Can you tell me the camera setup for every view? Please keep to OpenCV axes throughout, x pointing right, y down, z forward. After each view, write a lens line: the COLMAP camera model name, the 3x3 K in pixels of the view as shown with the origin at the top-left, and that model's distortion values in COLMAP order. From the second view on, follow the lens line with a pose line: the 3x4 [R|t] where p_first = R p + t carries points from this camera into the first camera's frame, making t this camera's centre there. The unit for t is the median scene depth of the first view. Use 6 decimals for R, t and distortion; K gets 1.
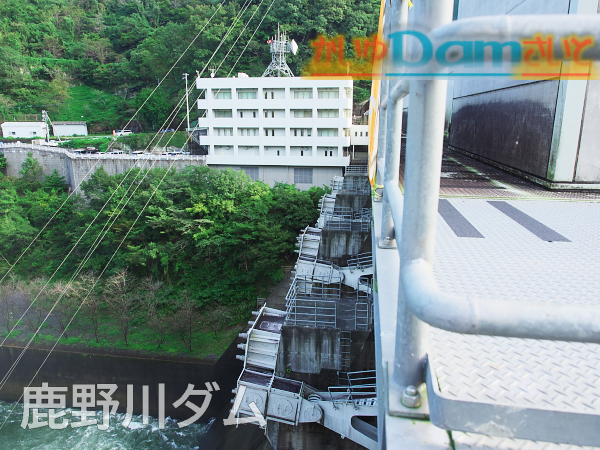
lens RADIAL K [[422.7, 0, 300.2], [0, 422.7, 225.8], [0, 0, 1]] dist [-0.025030, 0.012950]
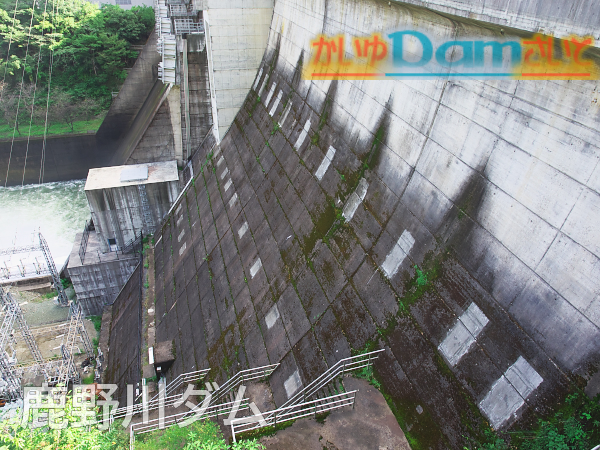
lens RADIAL K [[422.7, 0, 301.8], [0, 422.7, 215.2], [0, 0, 1]] dist [-0.025030, 0.012950]
pose [[0.900780, -0.215382, 0.377103, -0.140925], [0.085899, 0.939557, 0.331441, 0.141280], [-0.425696, -0.266163, 0.864835, -0.552130]]
